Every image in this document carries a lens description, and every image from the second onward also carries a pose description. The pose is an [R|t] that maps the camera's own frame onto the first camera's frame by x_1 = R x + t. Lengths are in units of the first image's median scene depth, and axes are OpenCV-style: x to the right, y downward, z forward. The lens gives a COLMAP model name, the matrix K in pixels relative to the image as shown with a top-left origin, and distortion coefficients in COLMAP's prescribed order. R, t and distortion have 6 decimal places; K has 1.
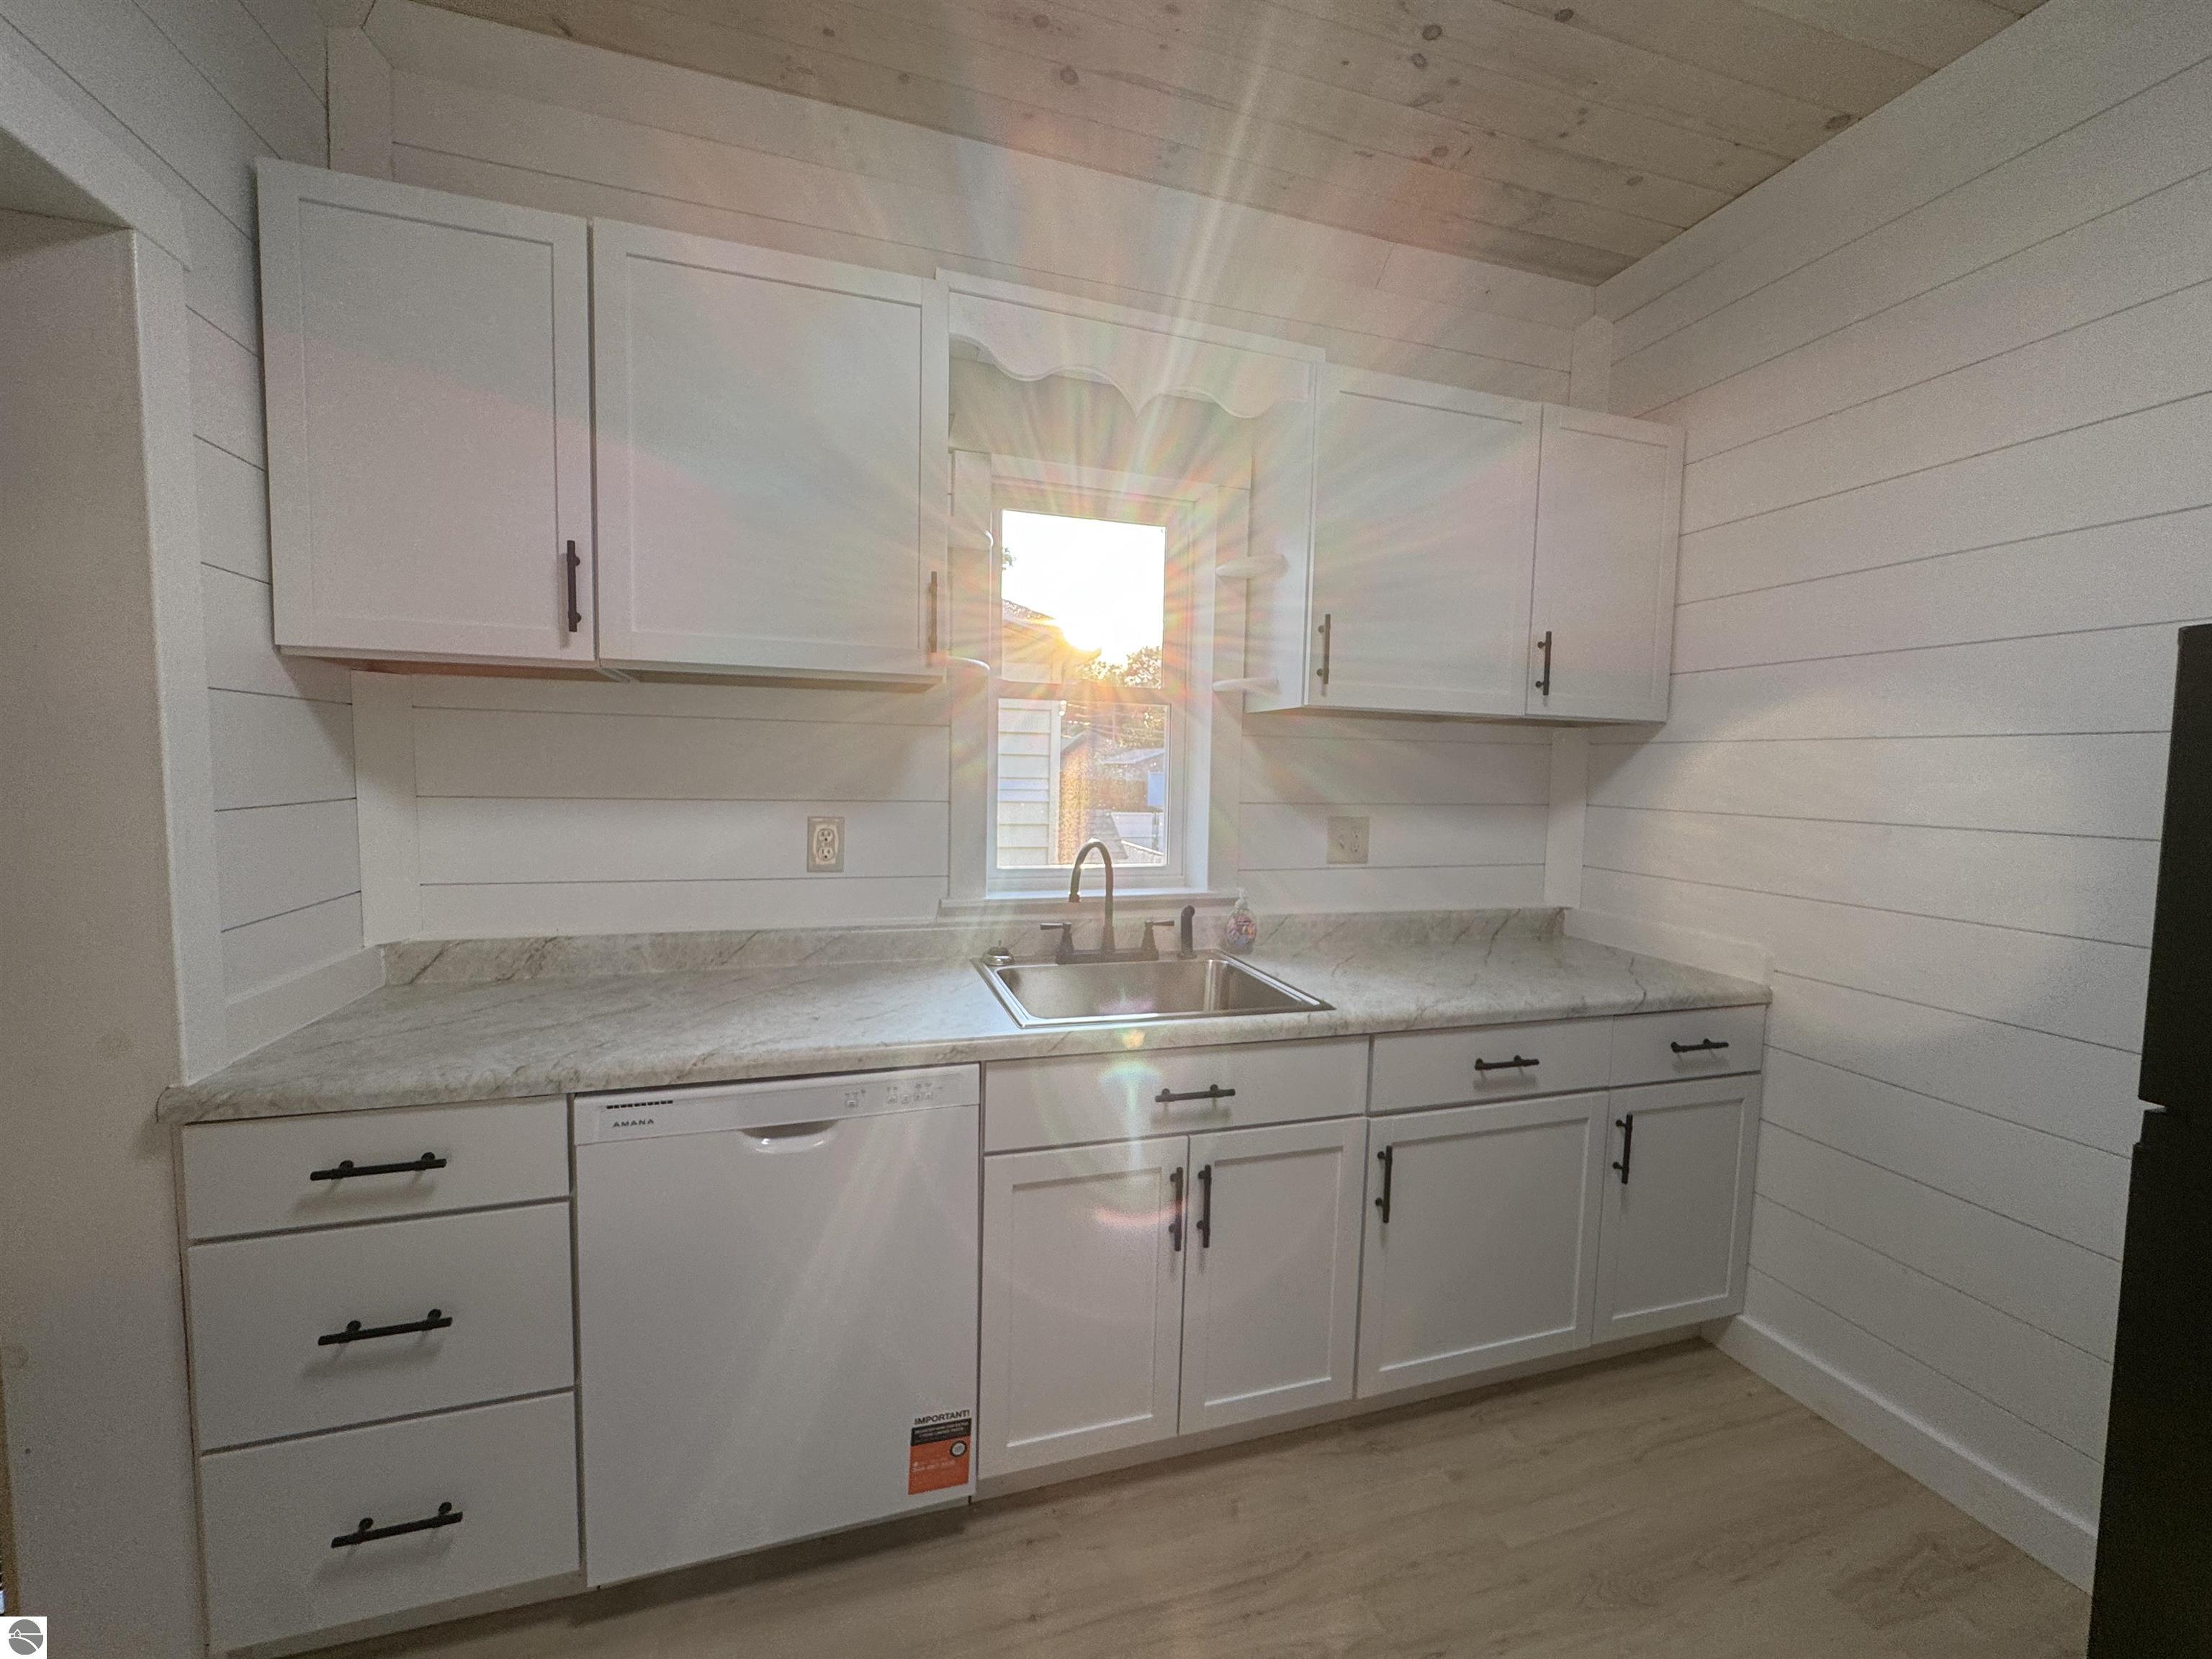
lens RADIAL K [[886.0, 0, 1106.0], [0, 886.0, 829.5], [0, 0, 1]] dist [-0.004397, -0.000416]
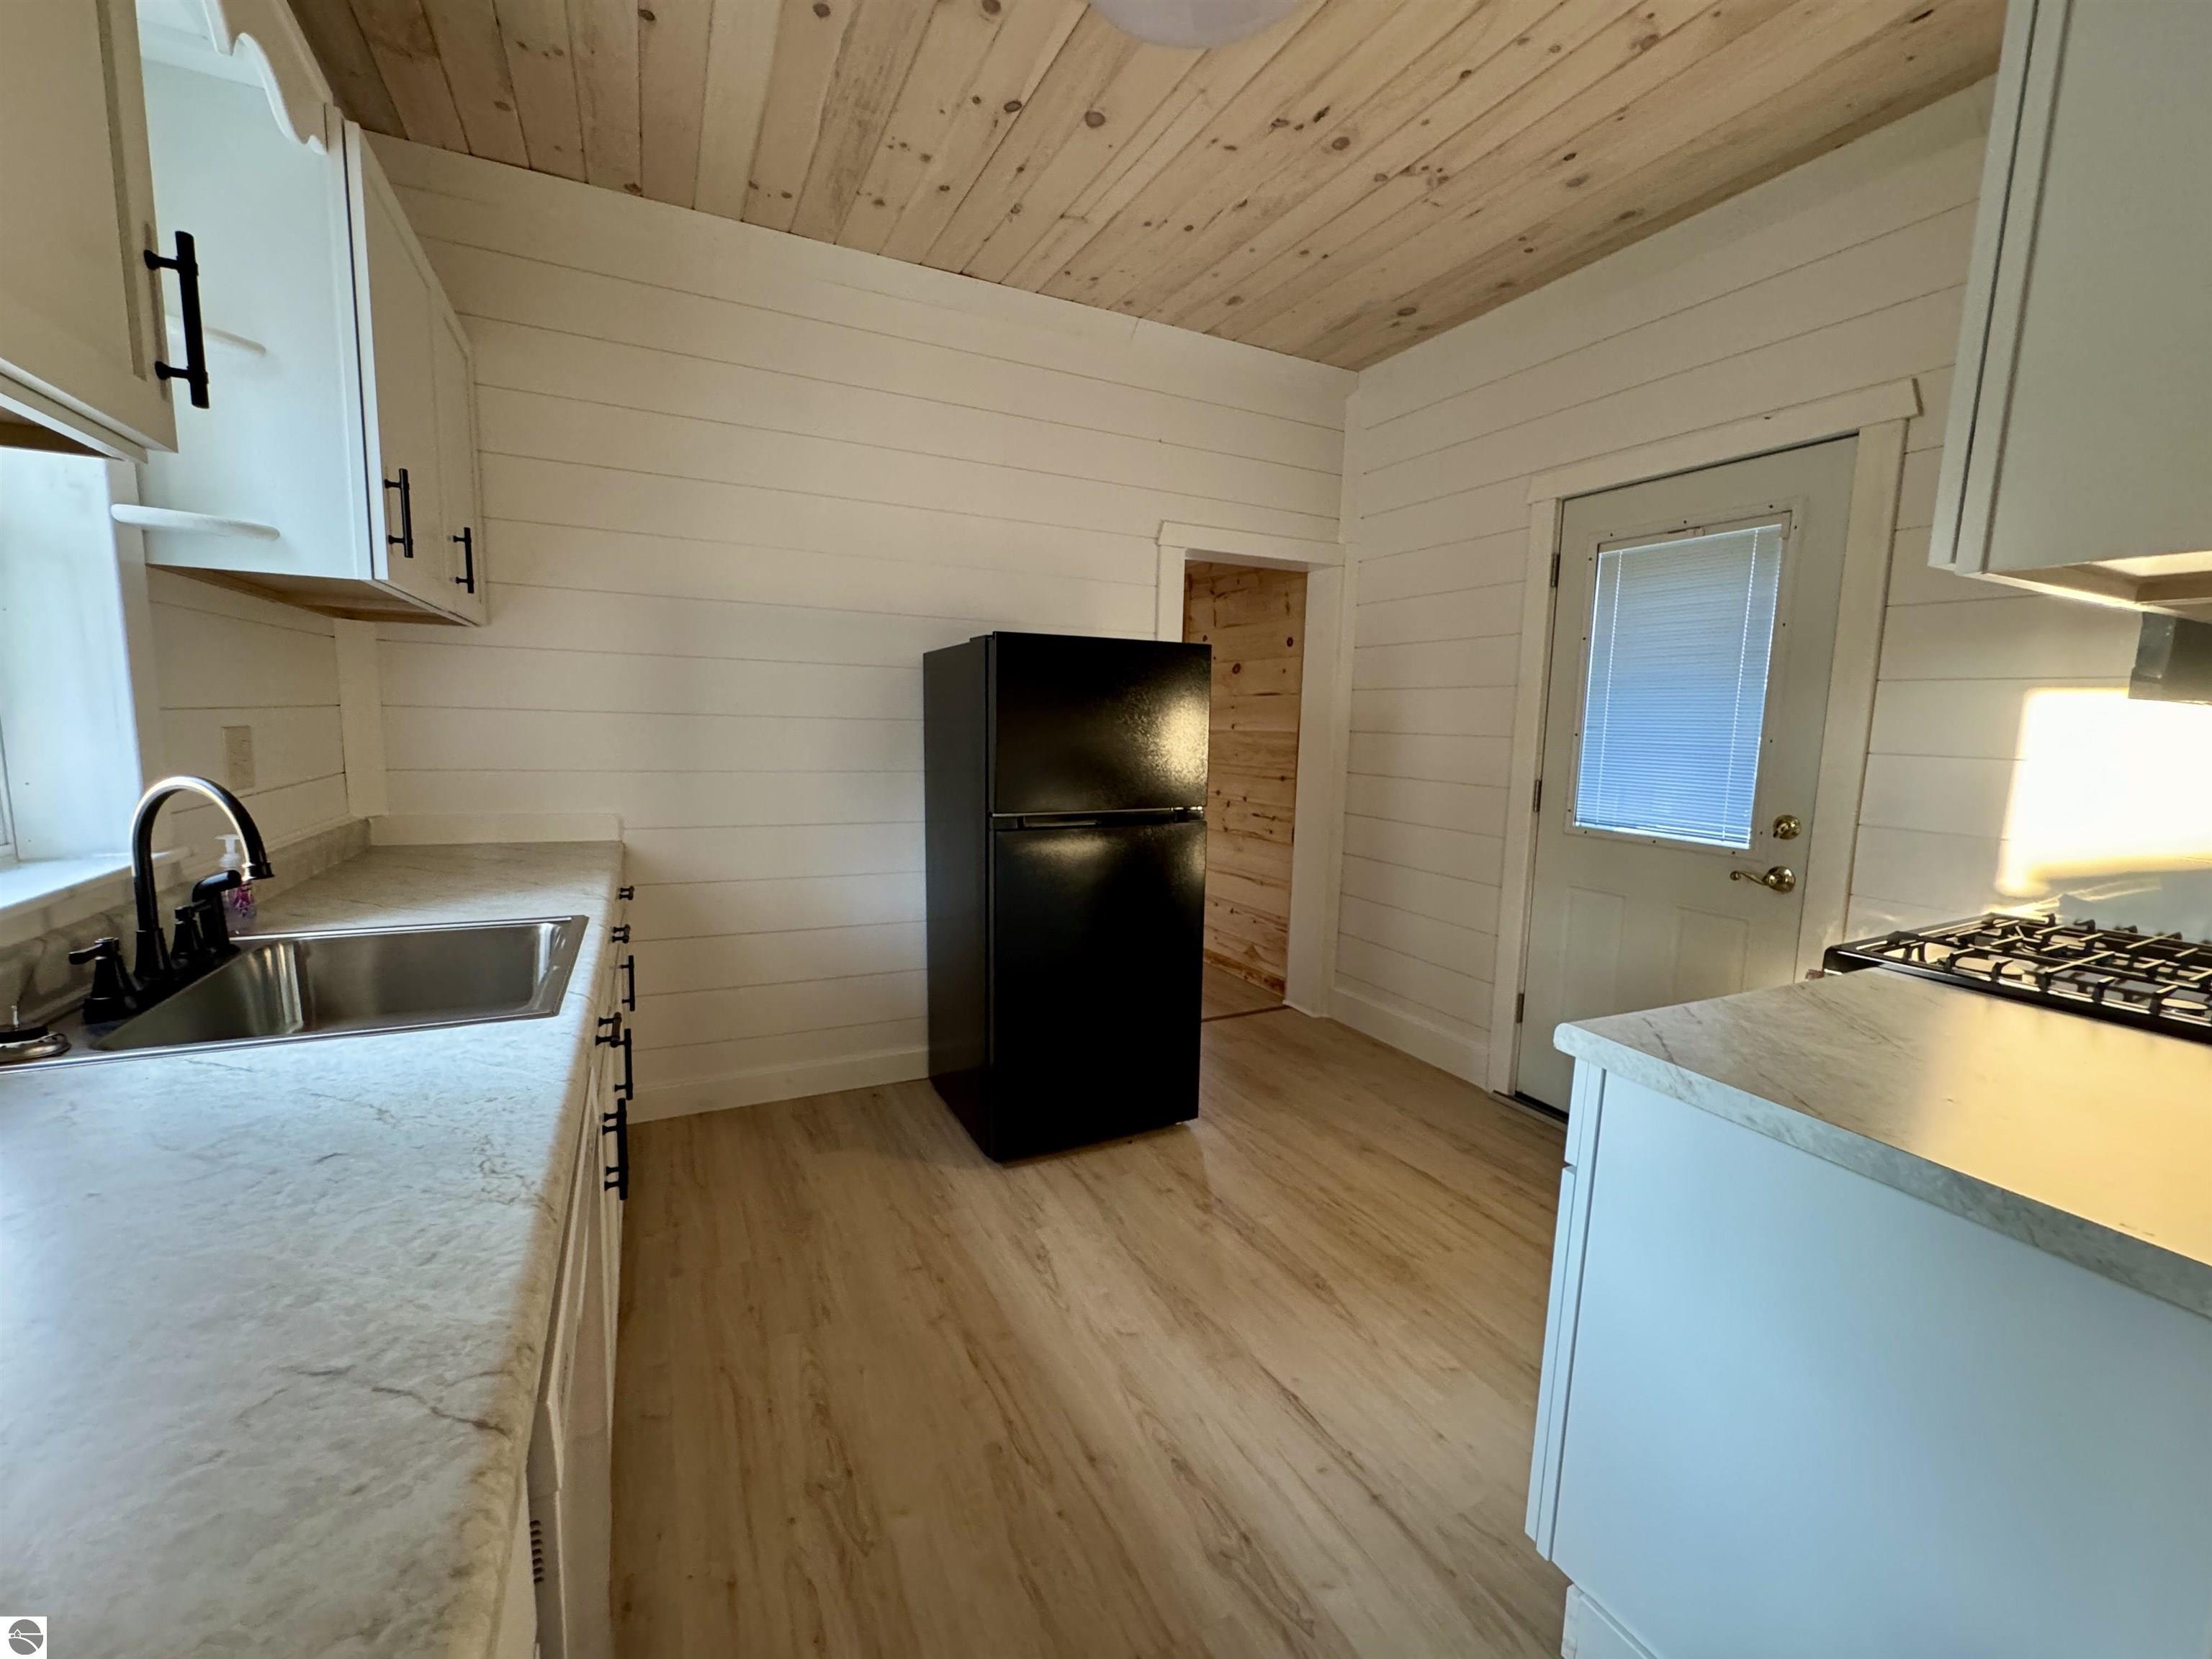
lens RADIAL K [[887.0, 0, 1106.2], [0, 887.0, 825.4], [0, 0, 1]] dist [-0.001539, -0.000155]
pose [[-0.164704, -0.144920, 0.975639, -0.870328], [0.032489, 0.987814, 0.152213, -0.031149], [-0.985808, 0.056767, -0.157989, 0.651666]]
